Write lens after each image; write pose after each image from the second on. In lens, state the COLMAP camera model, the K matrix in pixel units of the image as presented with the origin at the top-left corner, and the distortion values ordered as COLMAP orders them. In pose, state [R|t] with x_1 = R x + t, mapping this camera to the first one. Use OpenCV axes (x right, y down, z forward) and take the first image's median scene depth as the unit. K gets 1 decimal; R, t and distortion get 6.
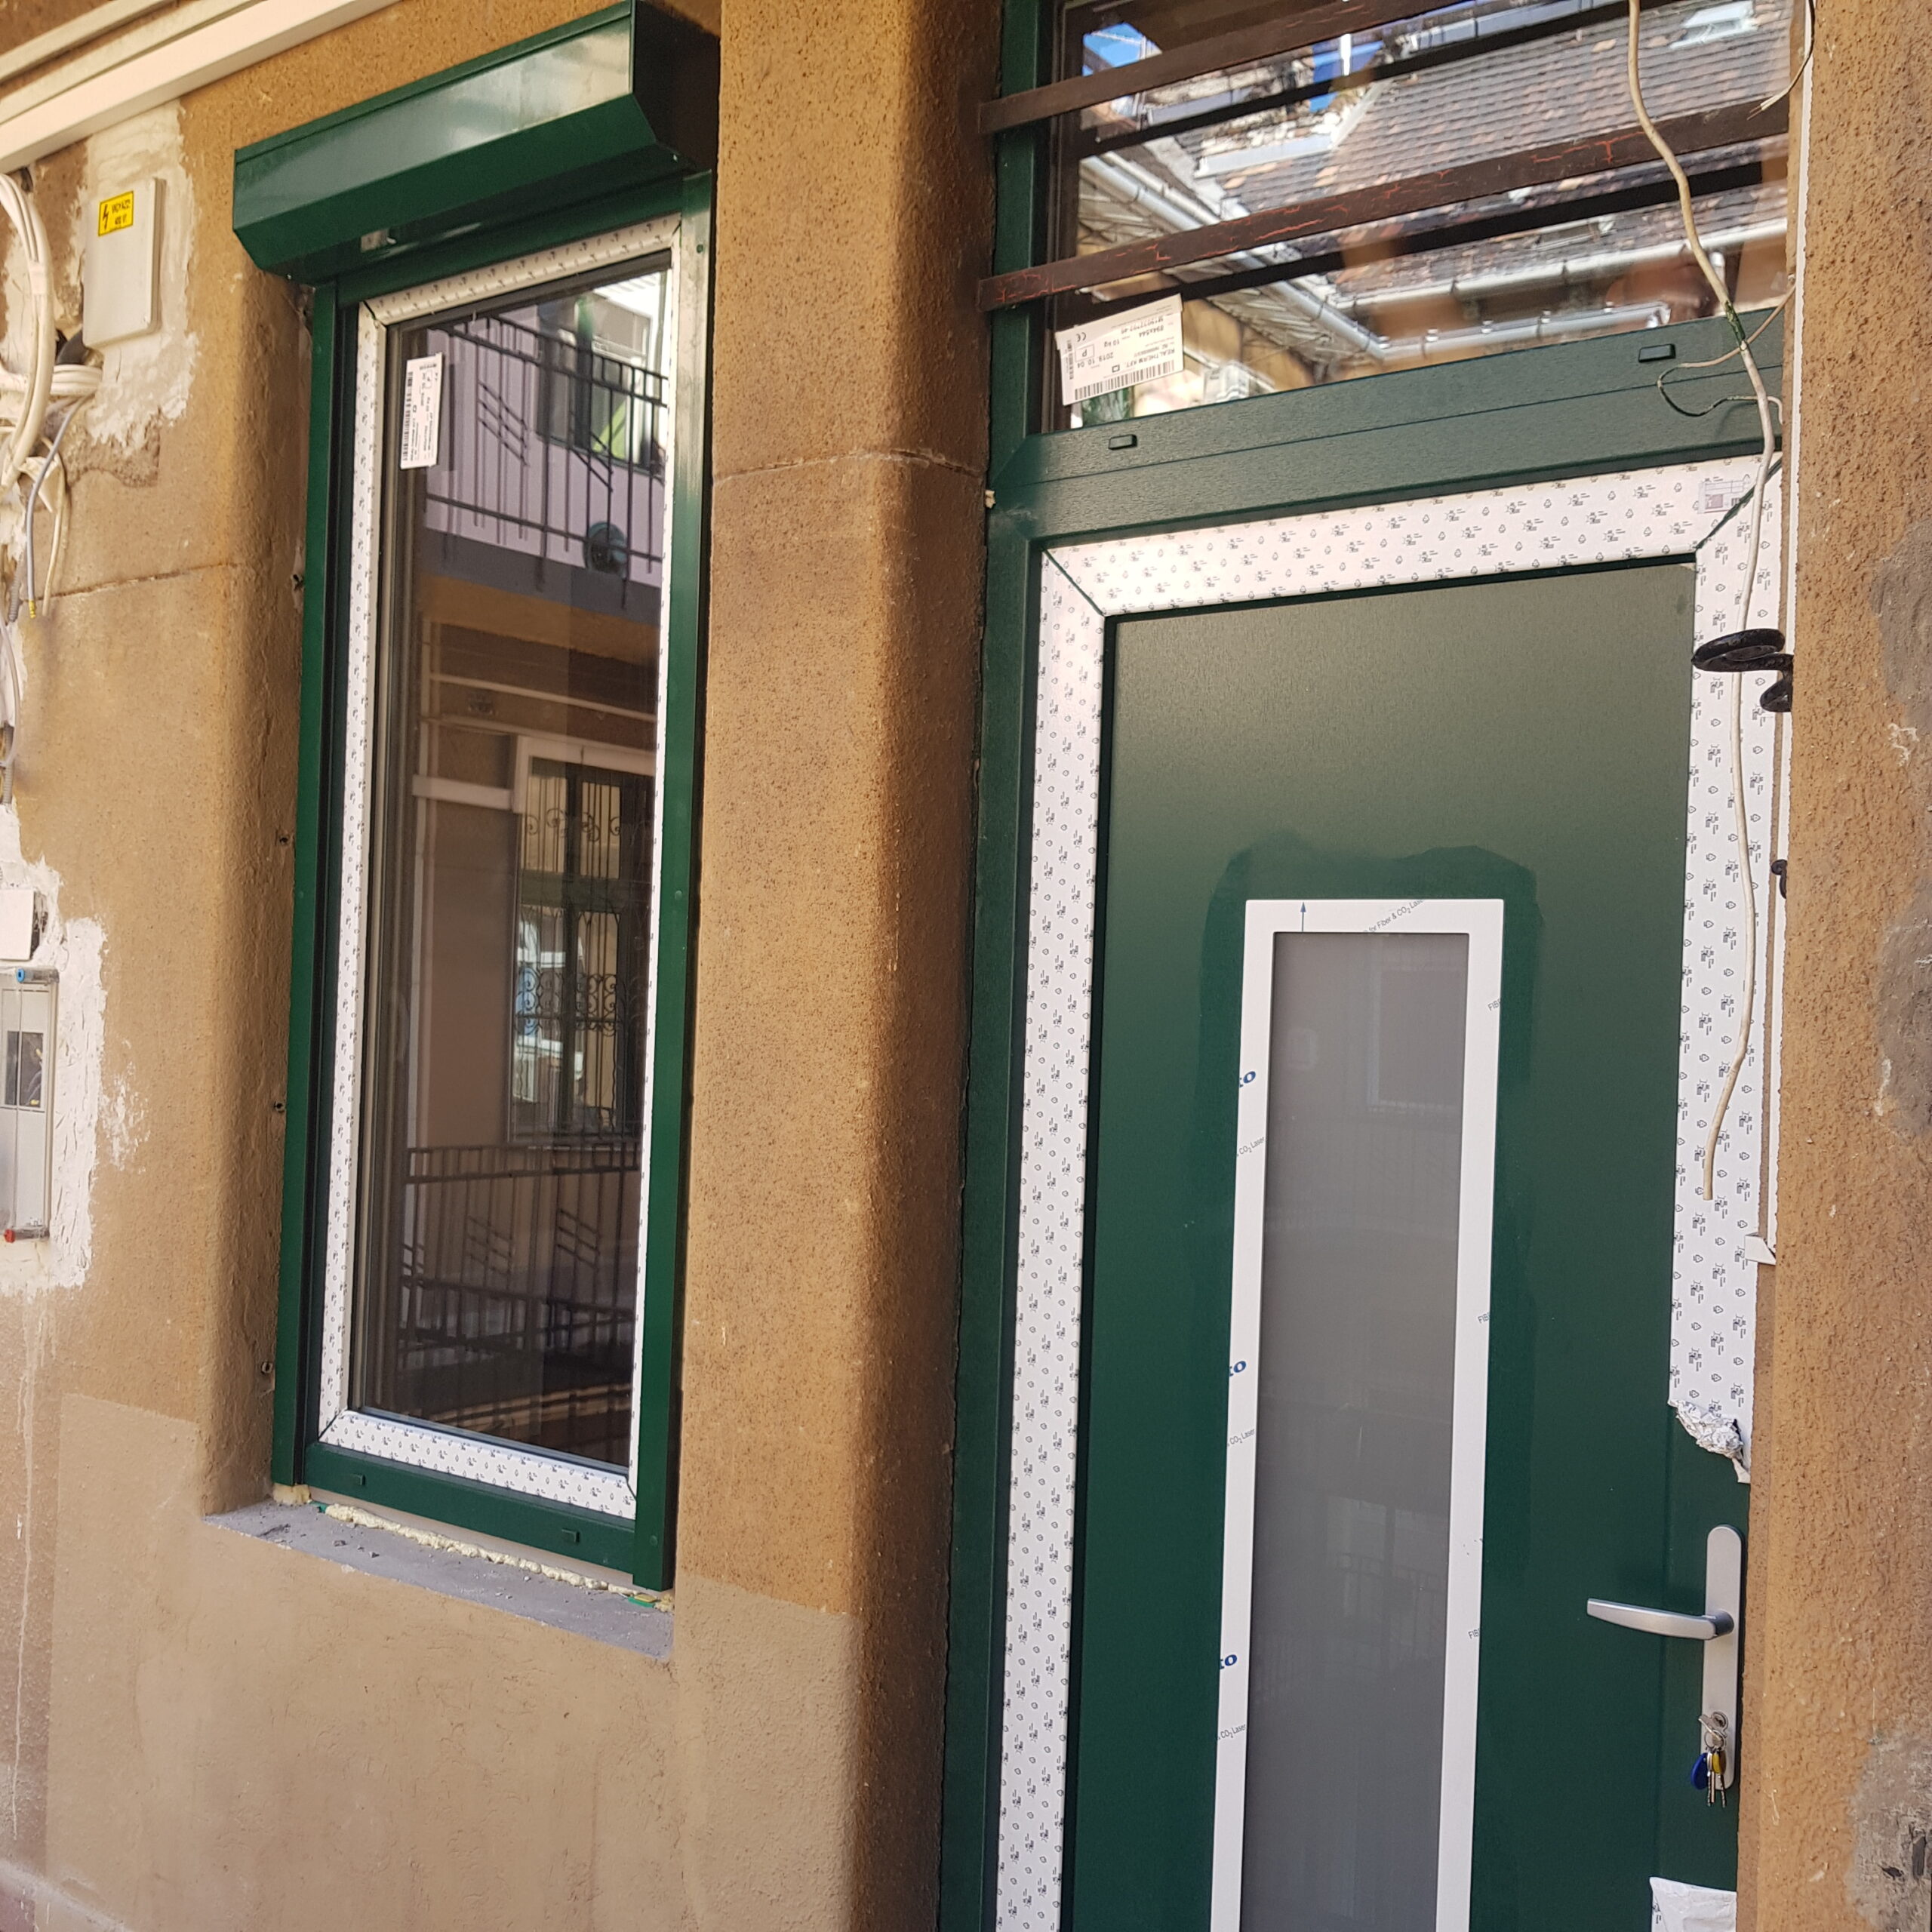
lens RADIAL K [[2021.8, 0, 944.0], [0, 2021.8, 1009.4], [0, 0, 1]] dist [0.094337, -0.156477]
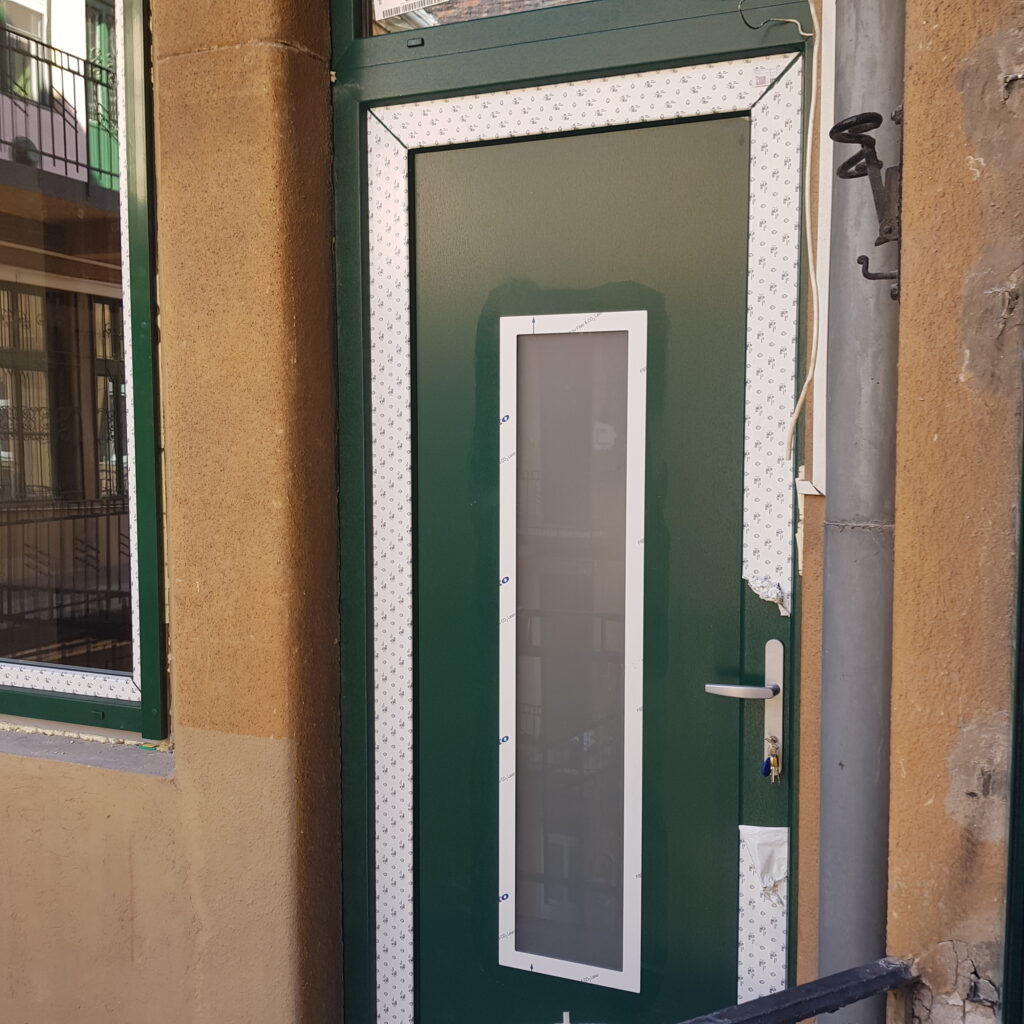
lens RADIAL K [[1072.3, 0, 499.1], [0, 1072.3, 512.8], [0, 0, 1]] dist [0.107219, -0.224192]
pose [[0.970162, -0.054714, 0.236203, -0.078366], [0.035160, 0.995655, 0.086221, 0.033637], [-0.239895, -0.075343, 0.967871, 0.084865]]
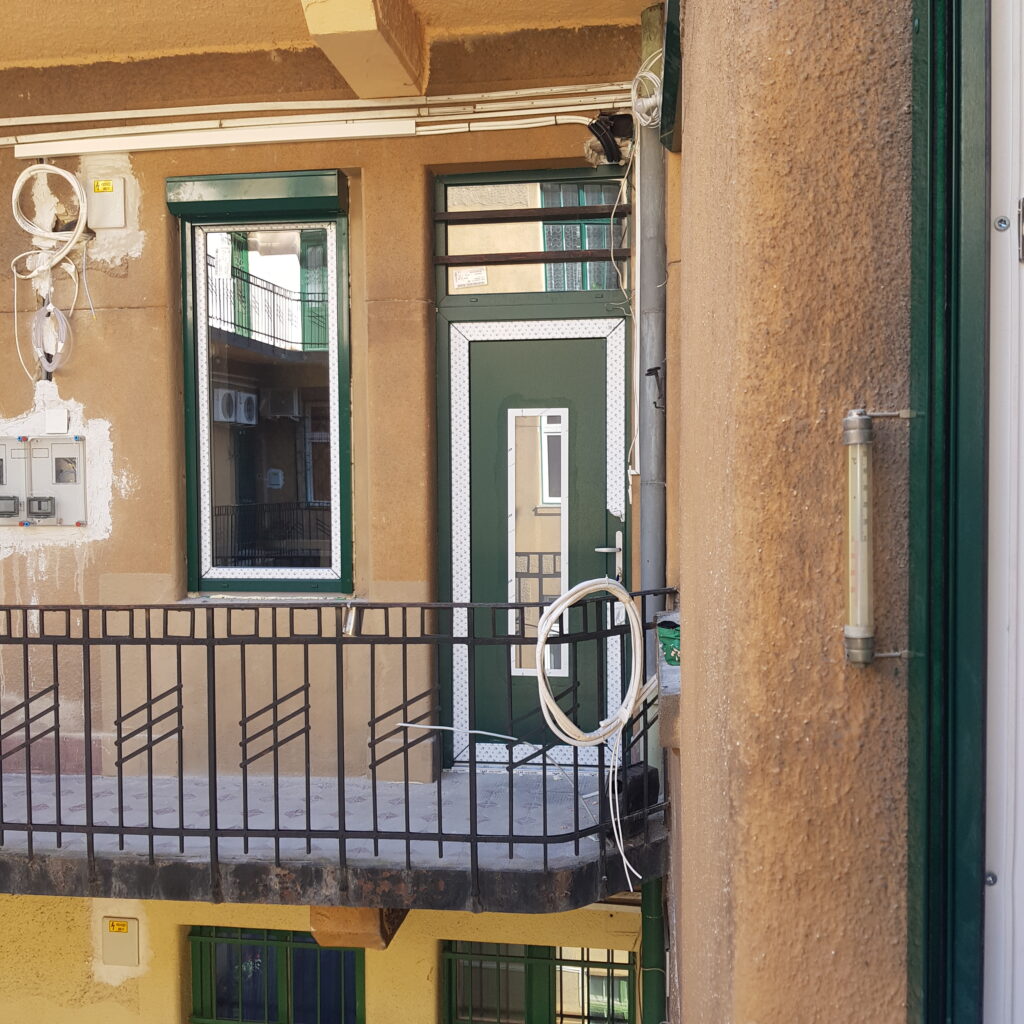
lens RADIAL K [[1071.6, 0, 500.4], [0, 1071.6, 535.0], [0, 0, 1]] dist [0.094337, -0.156477]
pose [[0.884856, -0.065510, 0.461236, -0.924217], [0.036212, 0.996740, 0.072096, 0.048247], [-0.464456, -0.047092, 0.884343, -1.020900]]
